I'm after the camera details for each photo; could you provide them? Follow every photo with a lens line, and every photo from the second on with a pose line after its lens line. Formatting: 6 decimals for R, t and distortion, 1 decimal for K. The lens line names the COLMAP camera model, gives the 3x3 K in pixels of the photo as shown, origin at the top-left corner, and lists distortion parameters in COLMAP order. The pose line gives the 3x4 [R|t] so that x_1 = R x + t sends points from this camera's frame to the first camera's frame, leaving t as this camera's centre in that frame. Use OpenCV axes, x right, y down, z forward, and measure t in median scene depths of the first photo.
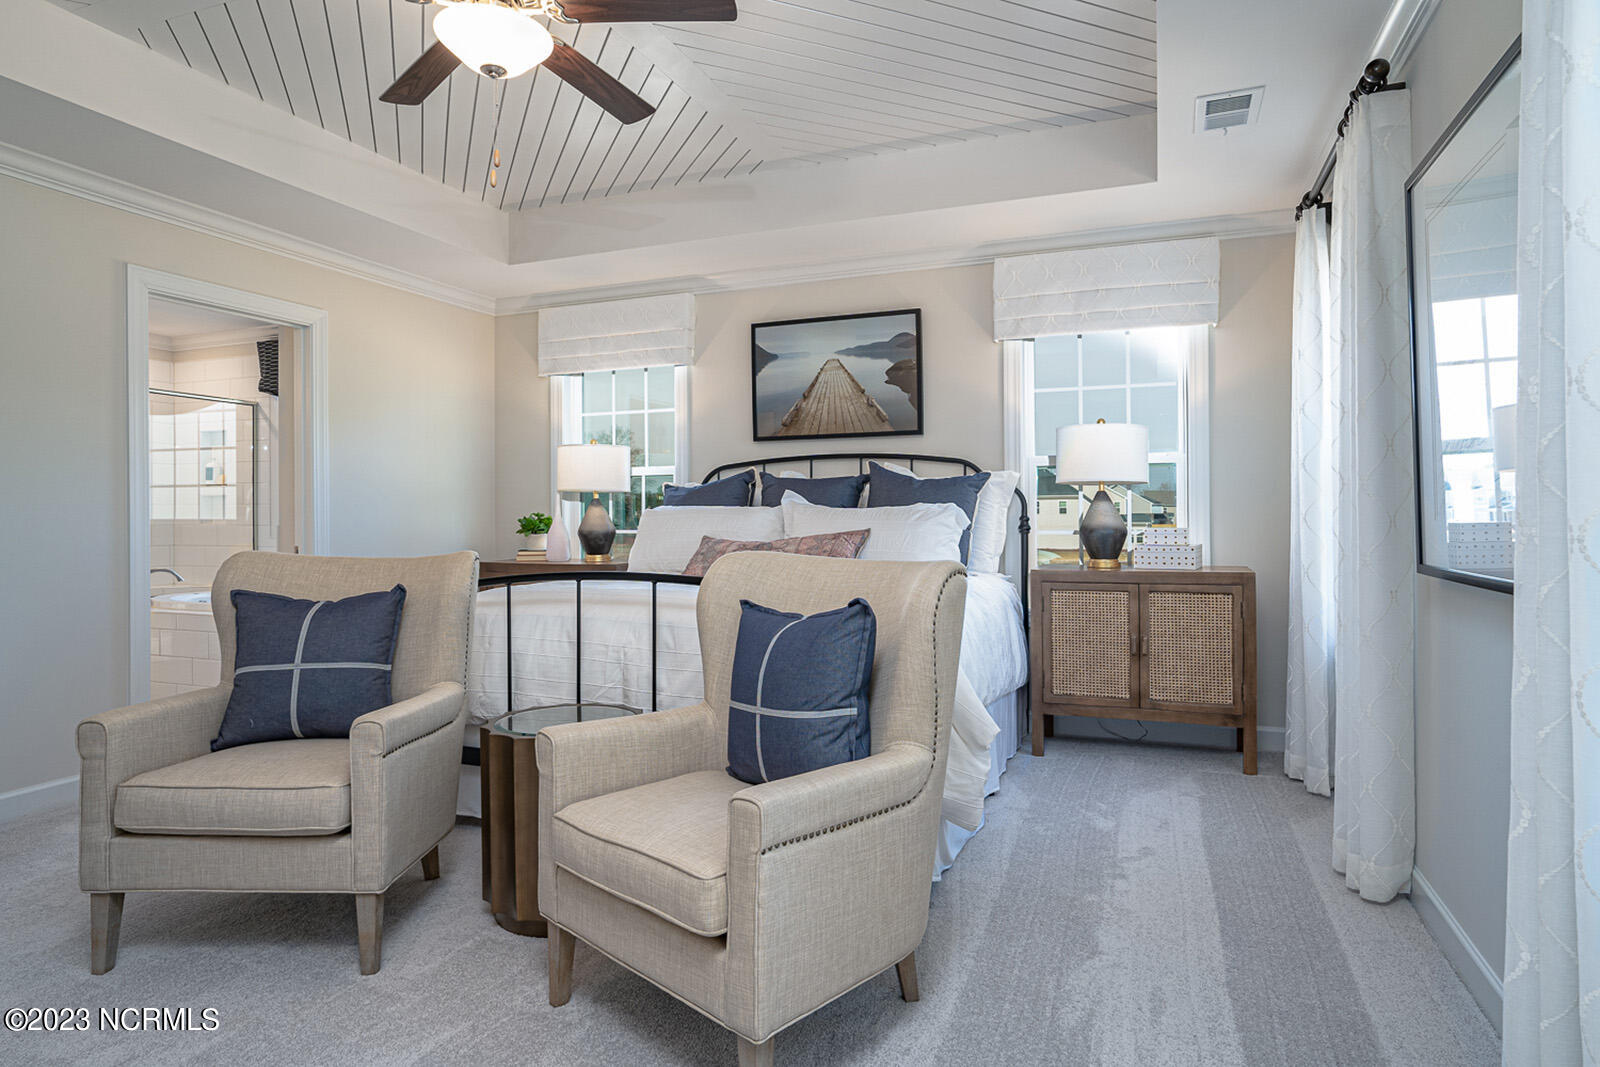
lens RADIAL K [[924.8, 0, 799.4], [0, 924.8, 519.1], [0, 0, 1]] dist [-0.009292, -0.000234]
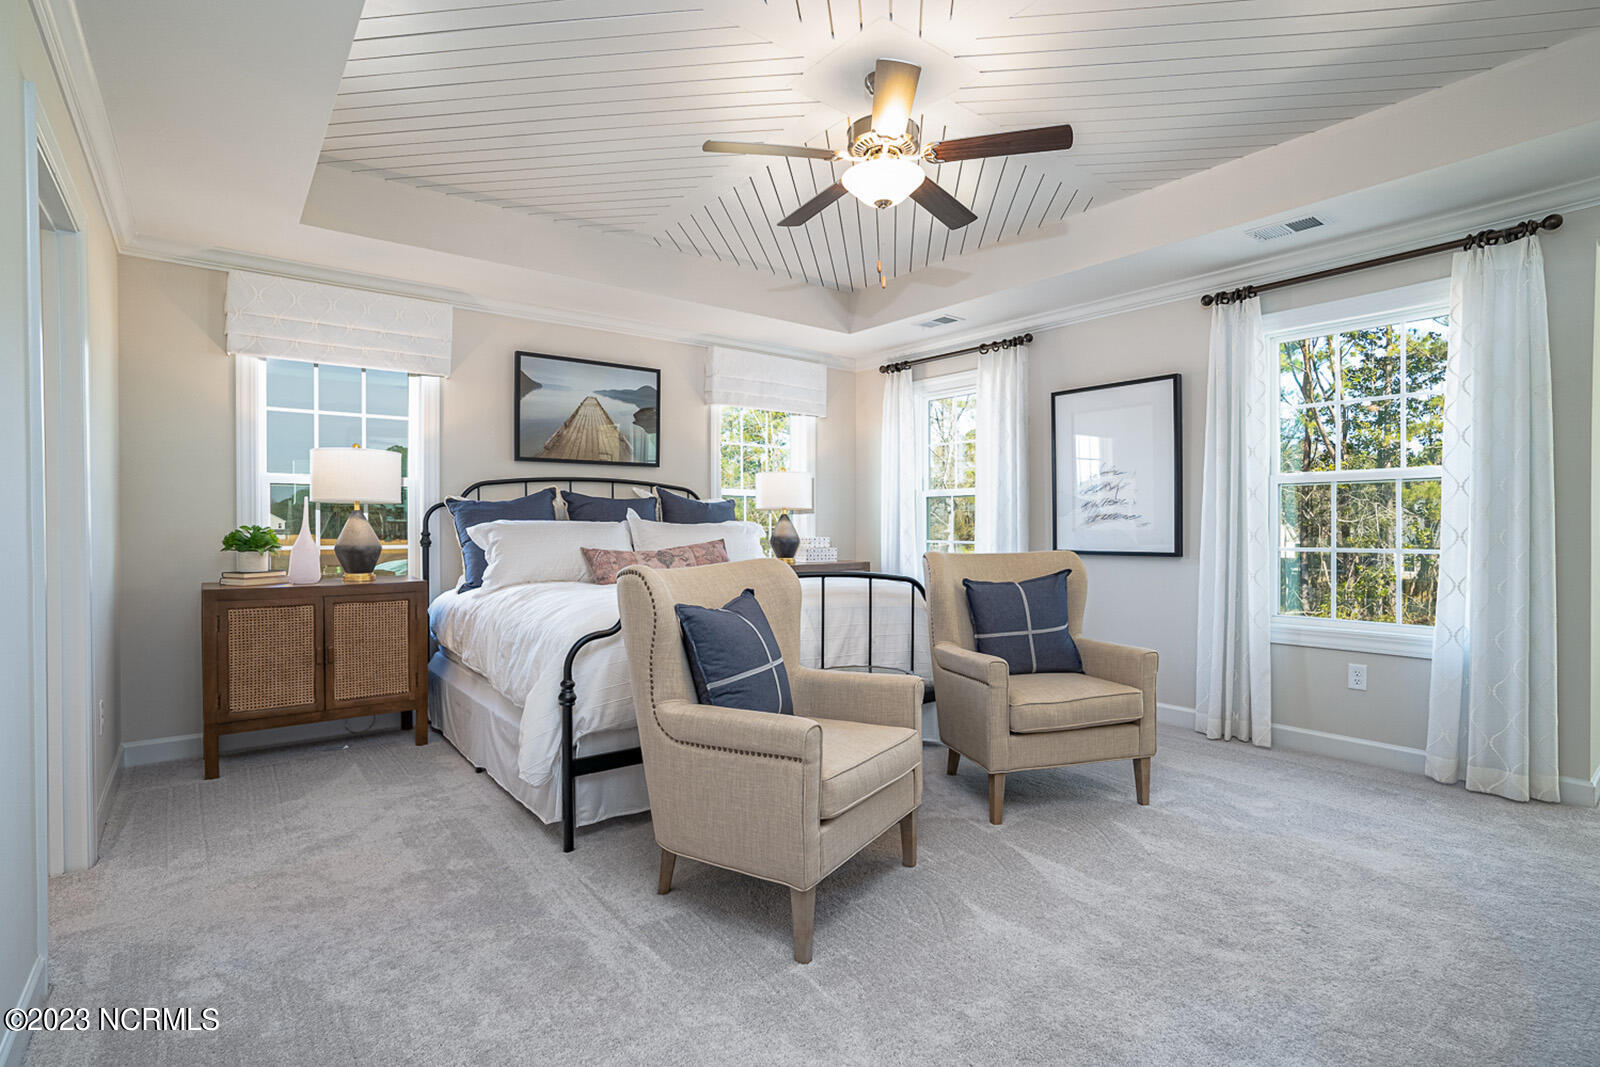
lens RADIAL K [[771.4, 0, 798.1], [0, 771.4, 538.6], [0, 0, 1]] dist [-0.001669, -0.000223]
pose [[0.519035, -0.006627, 0.854727, -0.654899], [0.003816, 0.999978, 0.005435, 0.002916], [-0.854744, 0.000440, 0.519049, 0.260643]]
